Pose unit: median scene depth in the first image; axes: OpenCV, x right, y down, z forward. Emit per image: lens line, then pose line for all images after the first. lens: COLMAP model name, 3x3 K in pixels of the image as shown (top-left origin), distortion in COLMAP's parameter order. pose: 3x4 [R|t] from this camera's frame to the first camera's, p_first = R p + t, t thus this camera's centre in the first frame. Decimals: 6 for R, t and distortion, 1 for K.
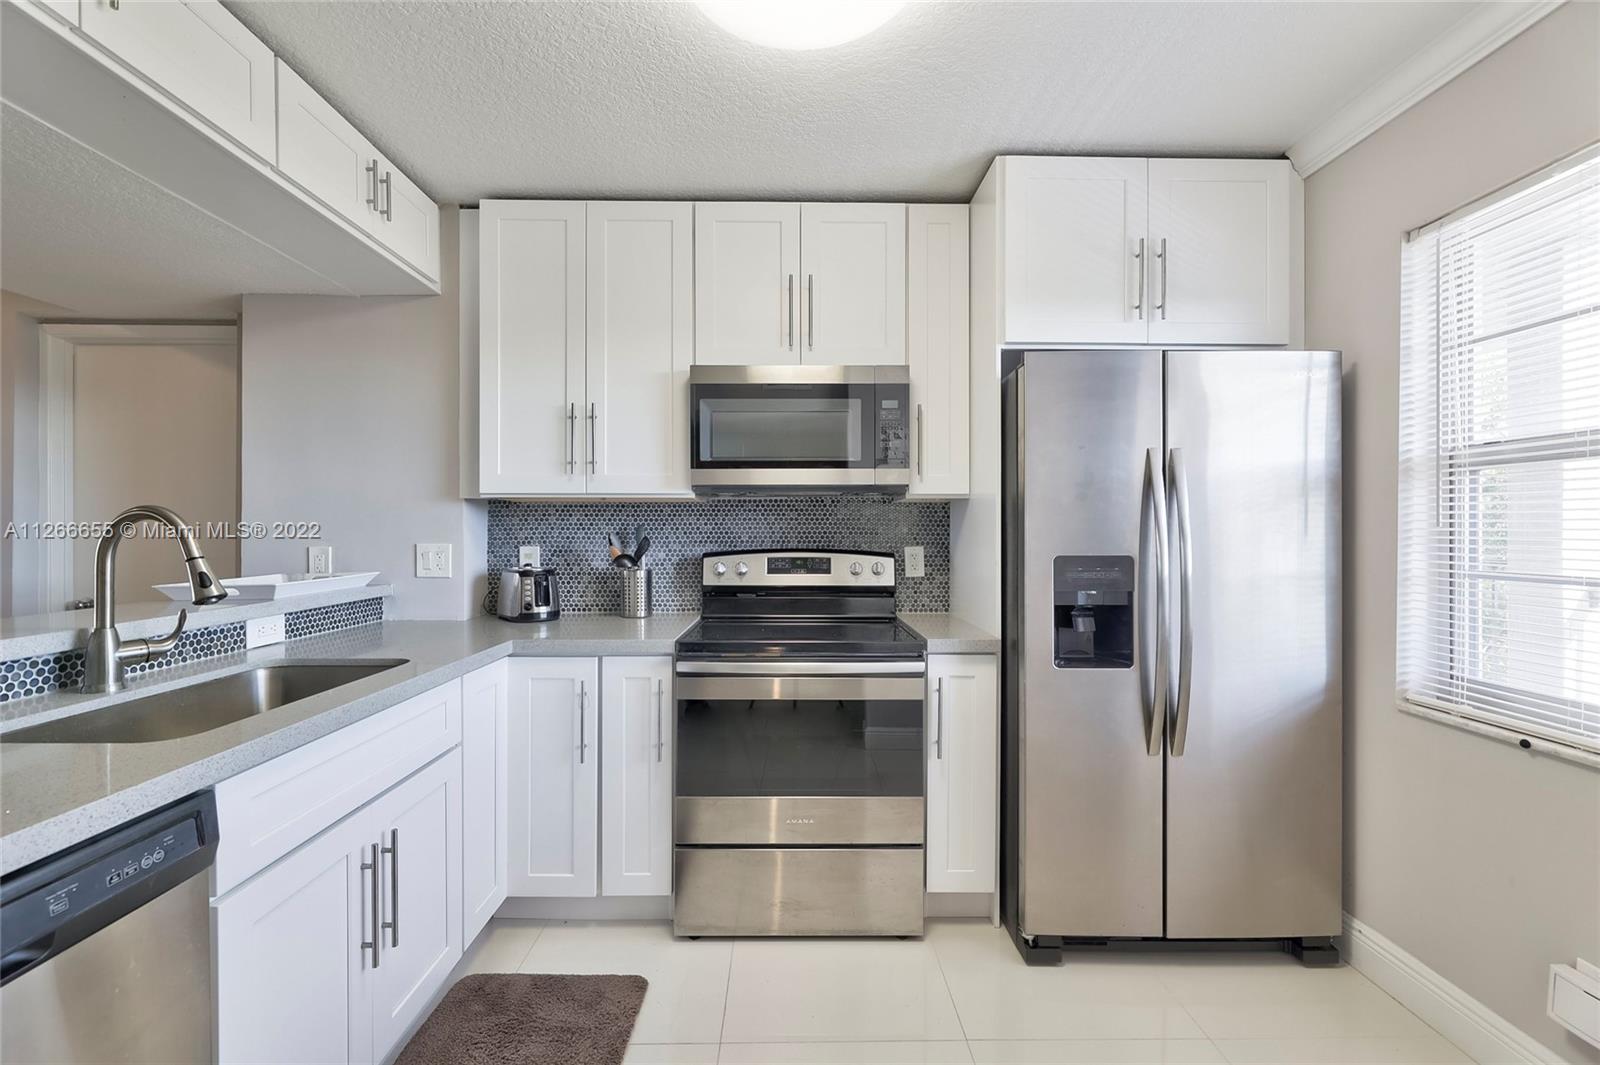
lens RADIAL K [[675.2, 0, 794.9], [0, 675.2, 529.2], [0, 0, 1]] dist [-0.001237, 0.000035]
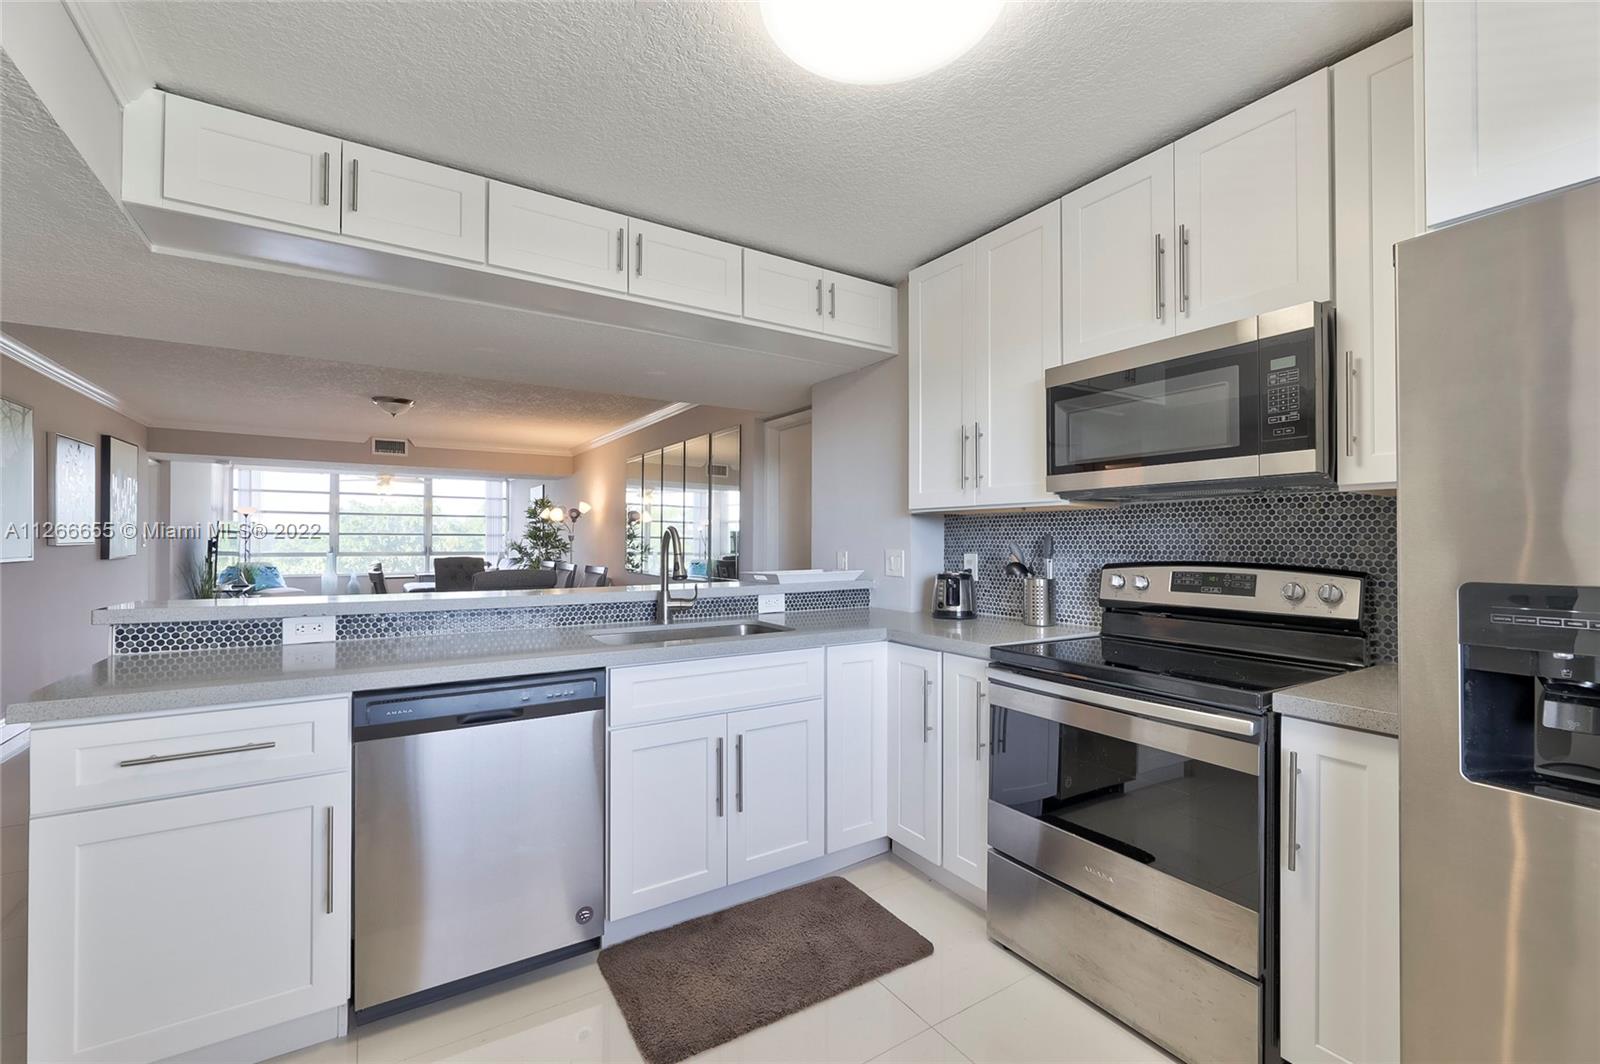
lens RADIAL K [[658.7, 0, 793.1], [0, 658.7, 531.4], [0, 0, 1]] dist [-0.000942, -0.000204]
pose [[0.531468, -0.012094, -0.846992, 0.445530], [0.000529, 0.999903, -0.013945, 0.003778], [0.847078, 0.006963, 0.531422, 0.183342]]
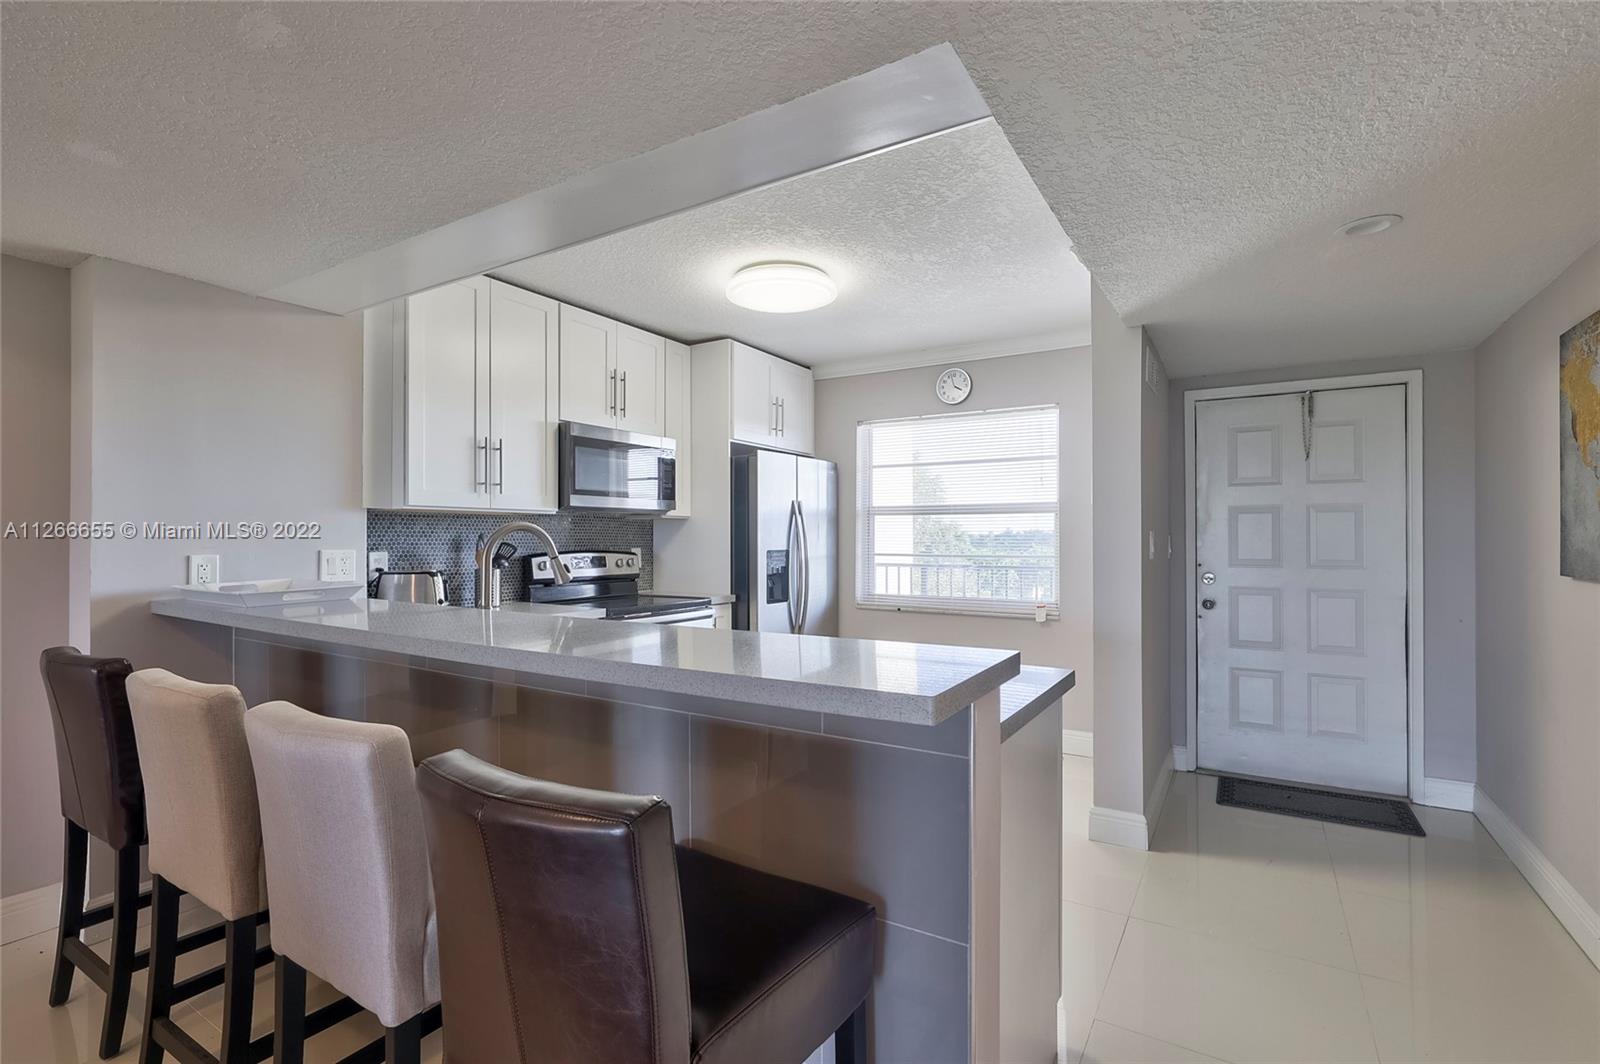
lens RADIAL K [[709.0, 0, 807.2], [0, 709.0, 528.8], [0, 0, 1]] dist [-0.000250, -0.000560]
pose [[0.538886, 0.010387, 0.842314, -1.118495], [-0.005218, 0.999946, -0.008992, -0.006248], [-0.842362, 0.000450, 0.538911, -0.222454]]
